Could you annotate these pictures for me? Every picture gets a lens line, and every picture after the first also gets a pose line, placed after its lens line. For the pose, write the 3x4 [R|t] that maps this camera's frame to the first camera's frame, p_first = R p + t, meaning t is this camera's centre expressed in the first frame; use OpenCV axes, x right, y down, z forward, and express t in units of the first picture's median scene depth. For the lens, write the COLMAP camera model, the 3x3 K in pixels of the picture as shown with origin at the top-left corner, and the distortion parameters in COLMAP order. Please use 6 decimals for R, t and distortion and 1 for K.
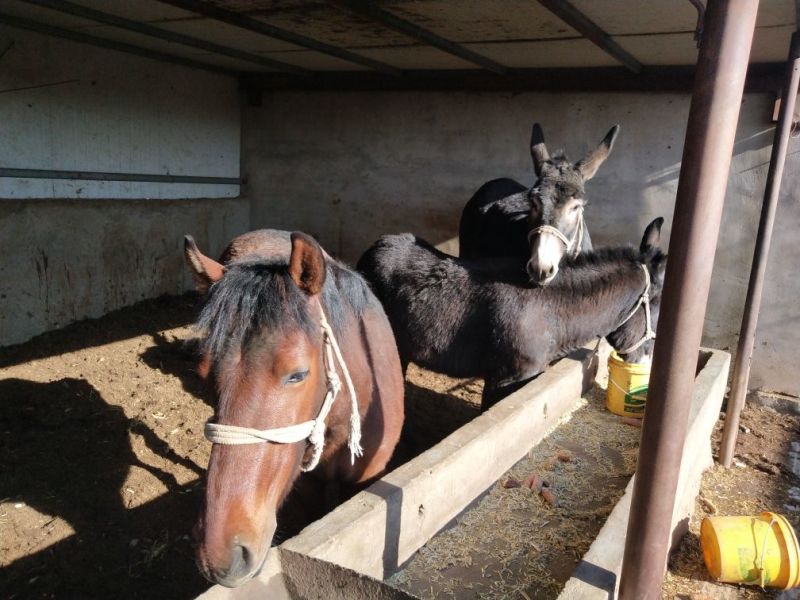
lens RADIAL K [[624.7, 0, 401.8], [0, 624.7, 296.0], [0, 0, 1]] dist [-0.010372, 0.048912]
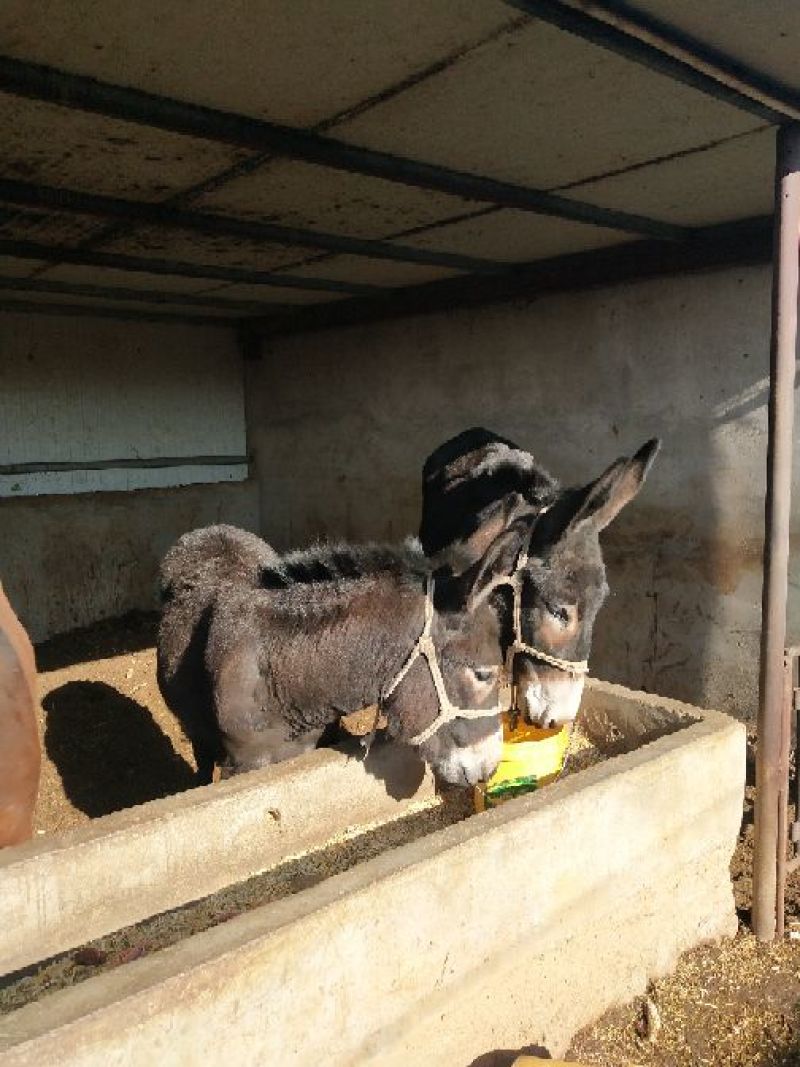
lens RADIAL K [[829.0, 0, 400.0], [0, 829.0, 533.5], [0, 0, 1]] dist [-0.010851, 0.046884]
pose [[0.947501, -0.043084, -0.316837, 0.409861], [0.018474, 0.996602, -0.080274, -0.014690], [0.319219, 0.070207, 0.945077, 0.188780]]
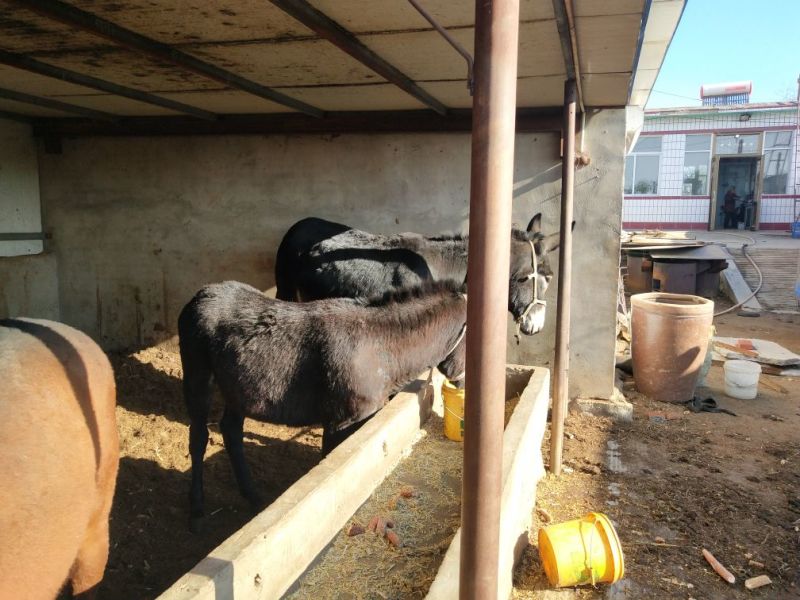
lens RADIAL K [[621.6, 0, 401.8], [0, 621.6, 297.5], [0, 0, 1]] dist [-0.010851, 0.046884]
pose [[0.965006, -0.083323, 0.248636, 0.019302], [0.097489, 0.994210, -0.045196, -0.005955], [-0.243431, 0.067854, 0.967542, 0.010426]]
